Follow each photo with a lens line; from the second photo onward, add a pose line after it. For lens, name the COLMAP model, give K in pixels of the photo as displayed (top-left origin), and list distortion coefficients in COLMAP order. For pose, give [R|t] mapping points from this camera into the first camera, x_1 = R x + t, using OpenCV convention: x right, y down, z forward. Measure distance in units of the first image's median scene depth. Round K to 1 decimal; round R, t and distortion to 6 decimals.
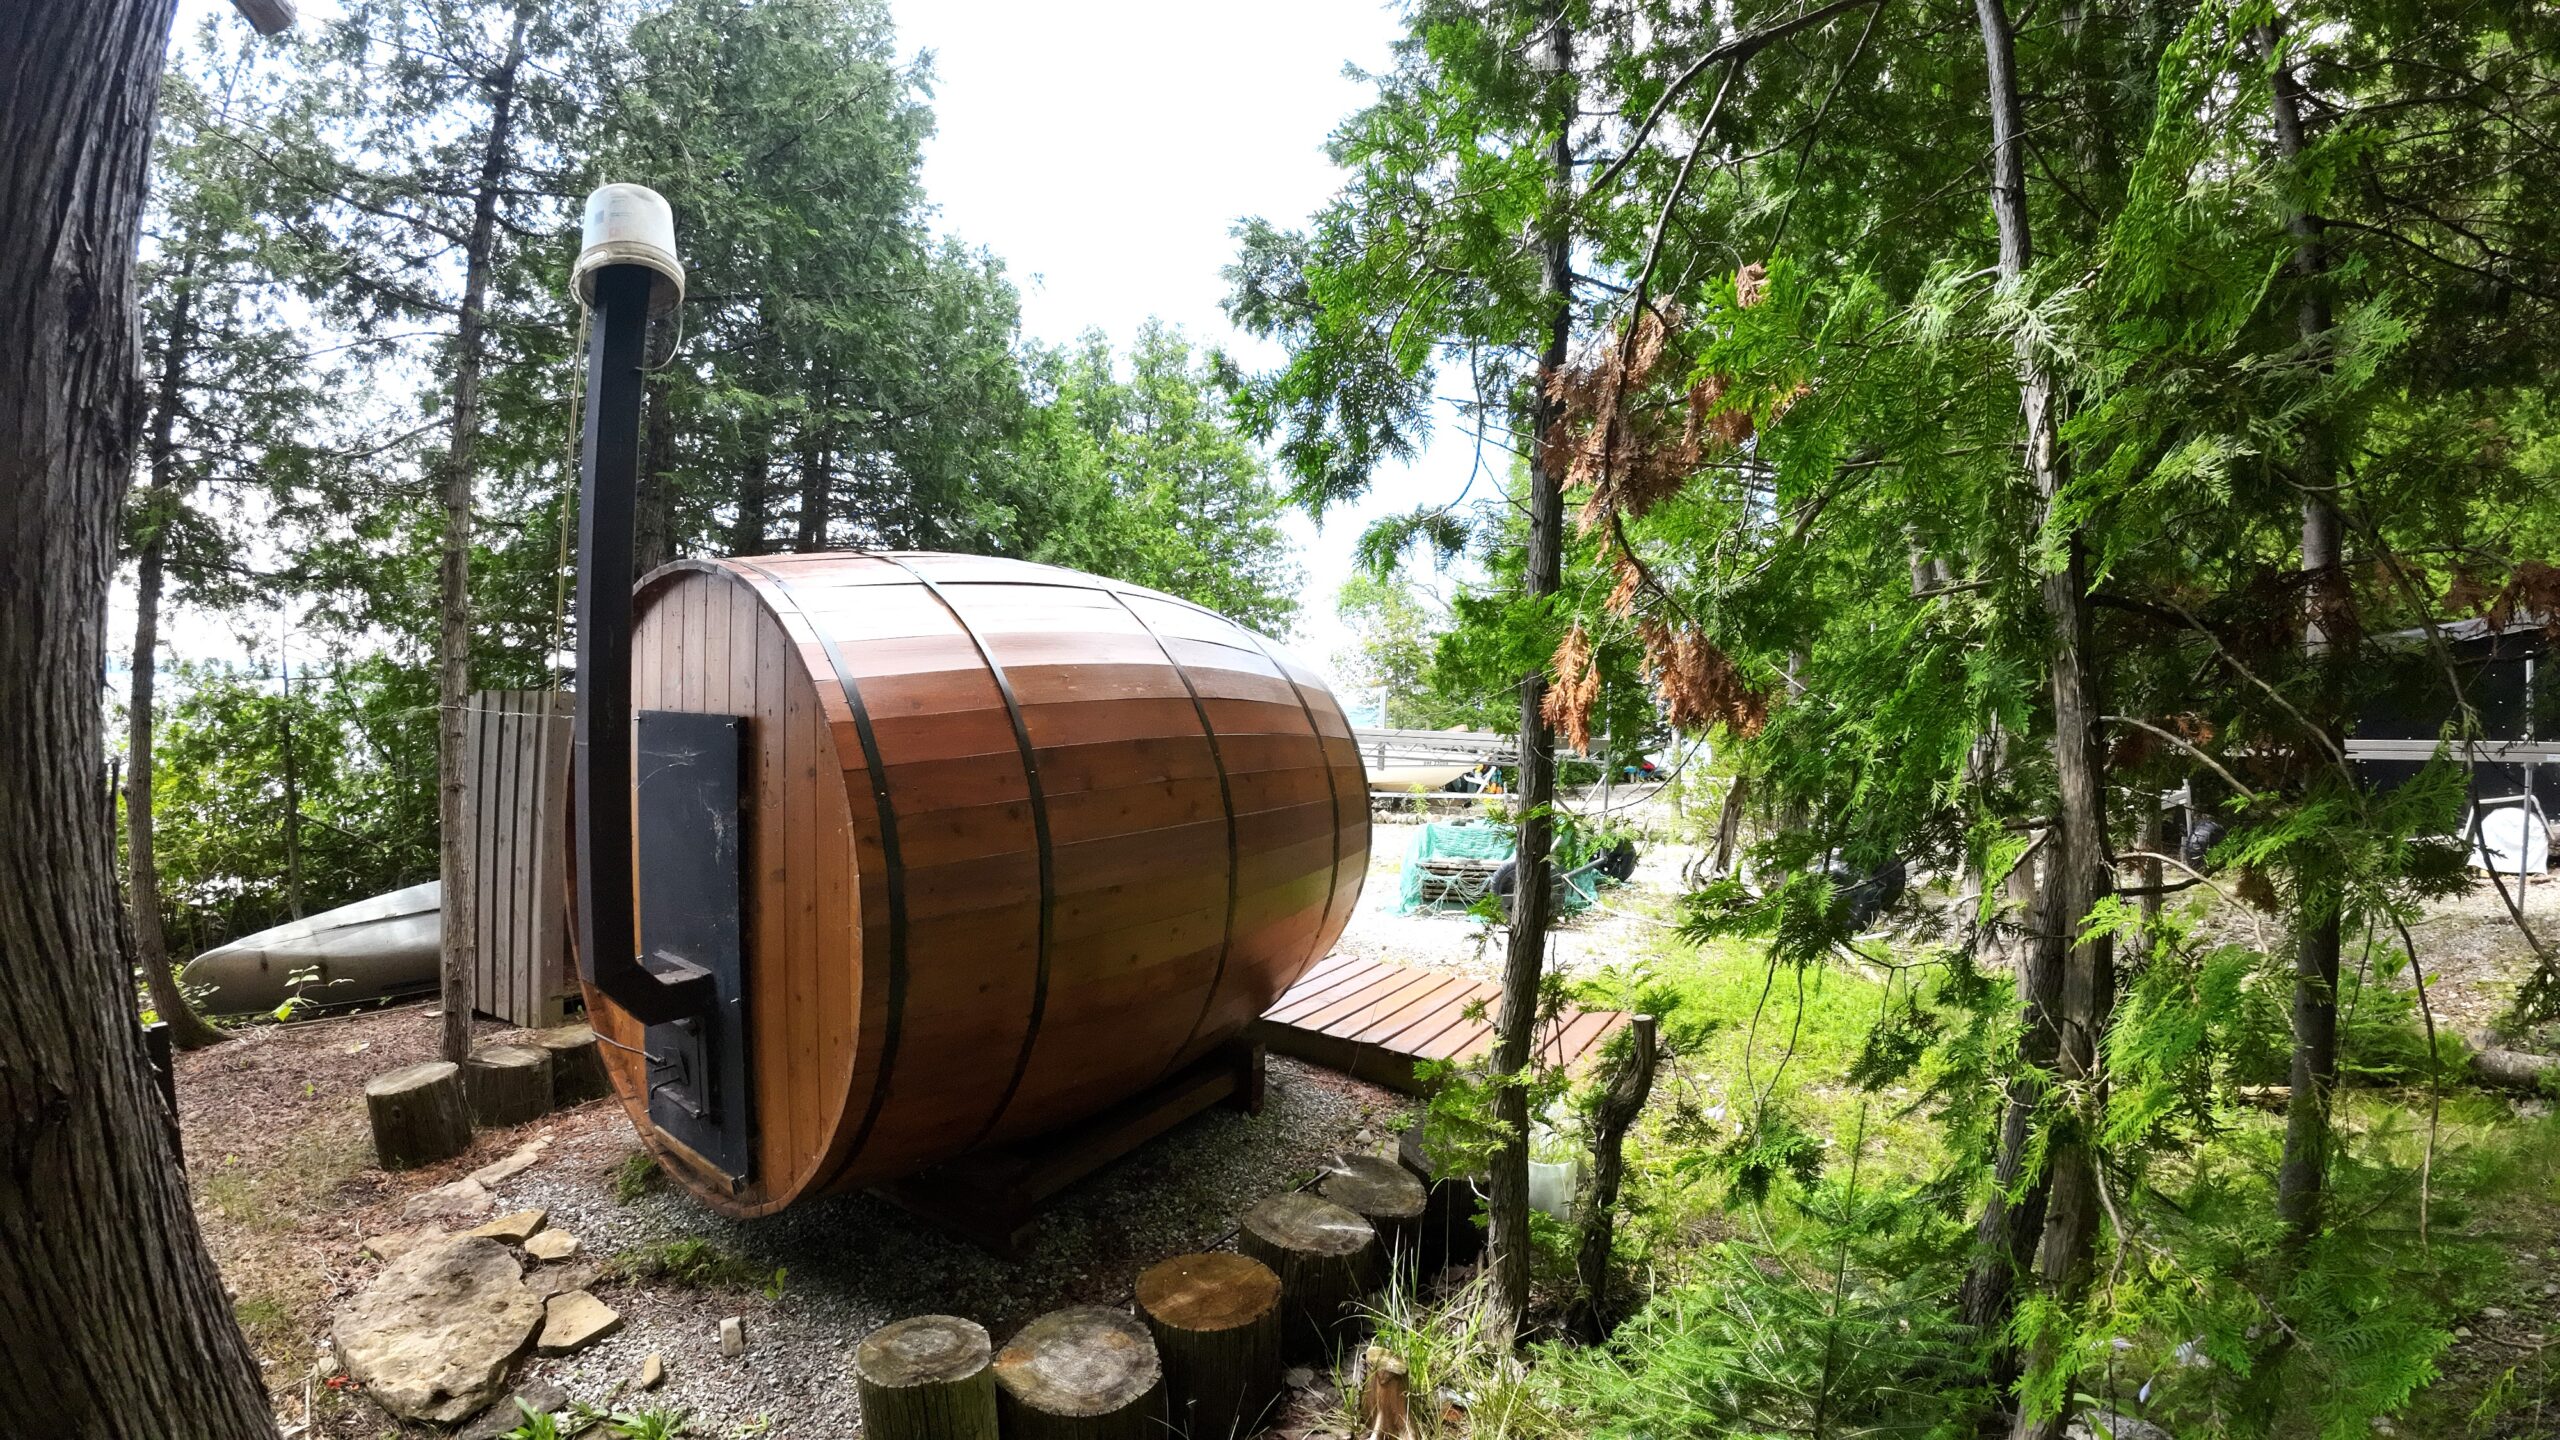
lens RADIAL K [[924.1, 0, 1280.0], [0, 924.1, 720.0], [0, 0, 1]] dist [-0.114298, 0.009173]
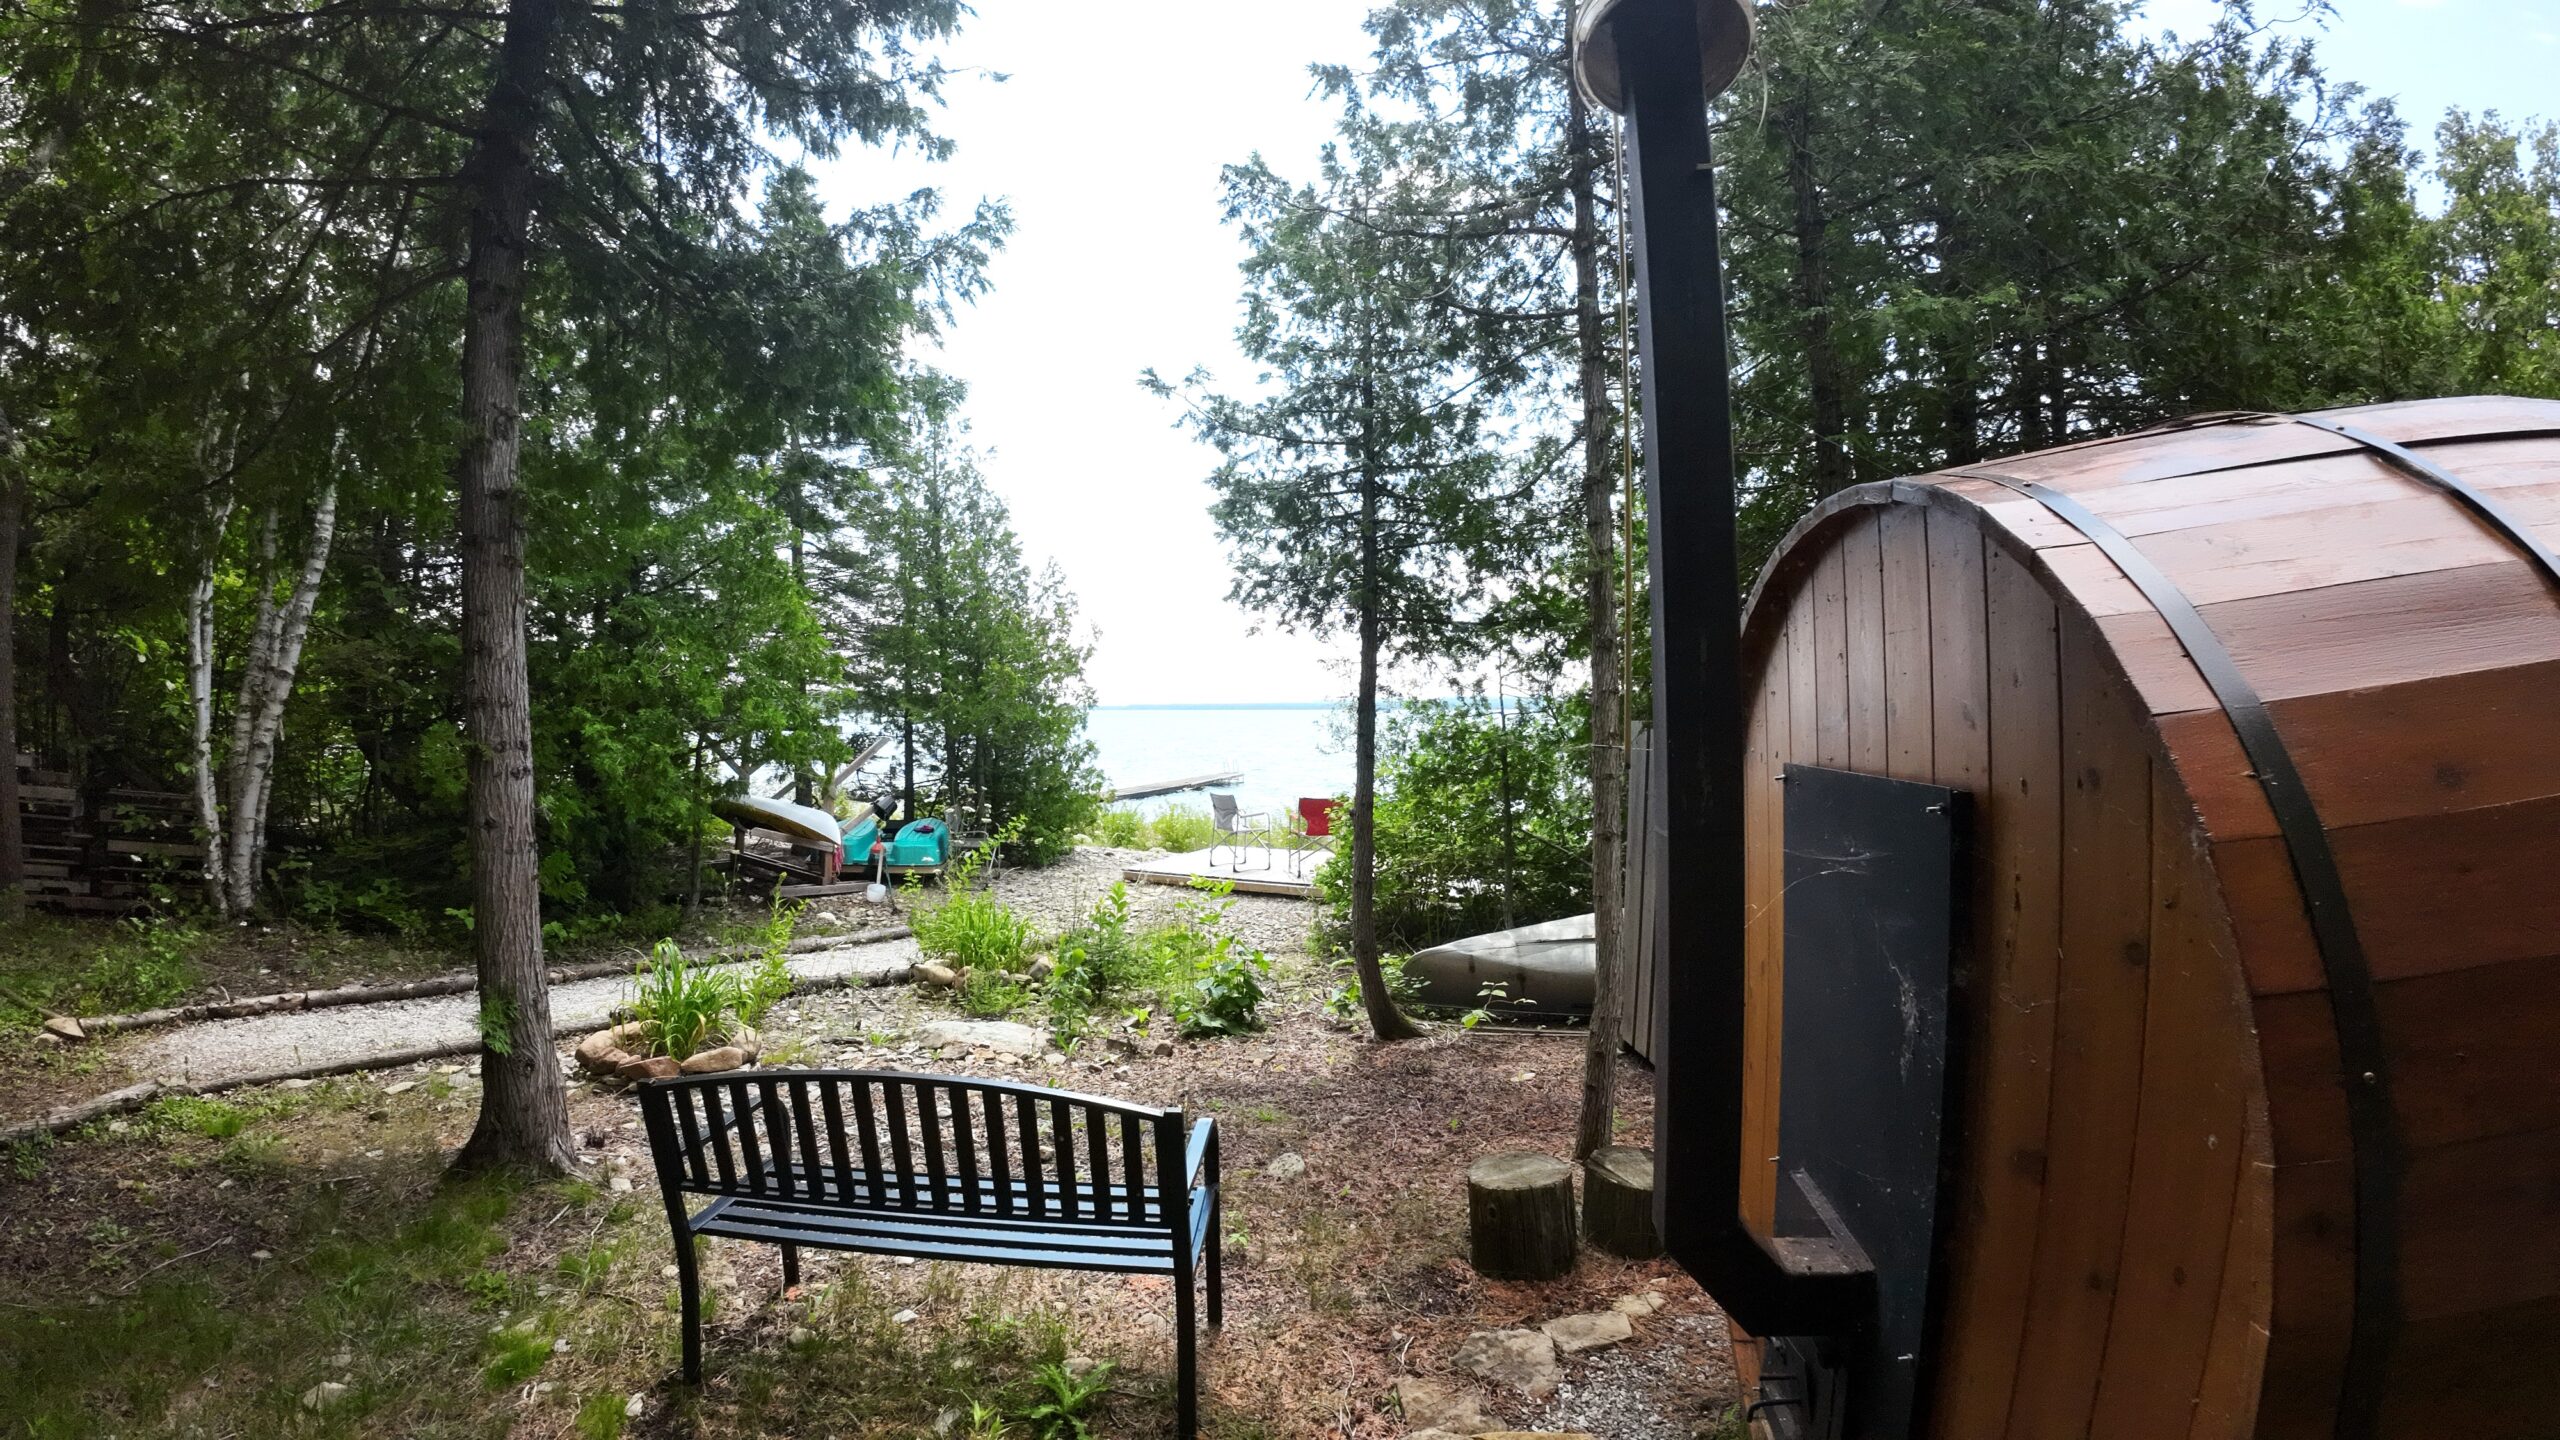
lens RADIAL K [[924.1, 0, 1280.0], [0, 924.1, 720.0], [0, 0, 1]] dist [-0.114298, 0.009173]
pose [[0.344218, -0.027833, -0.938477, -0.250224], [0.014912, 0.999596, -0.024176, -0.029500], [0.938771, -0.005673, 0.344494, 0.418230]]
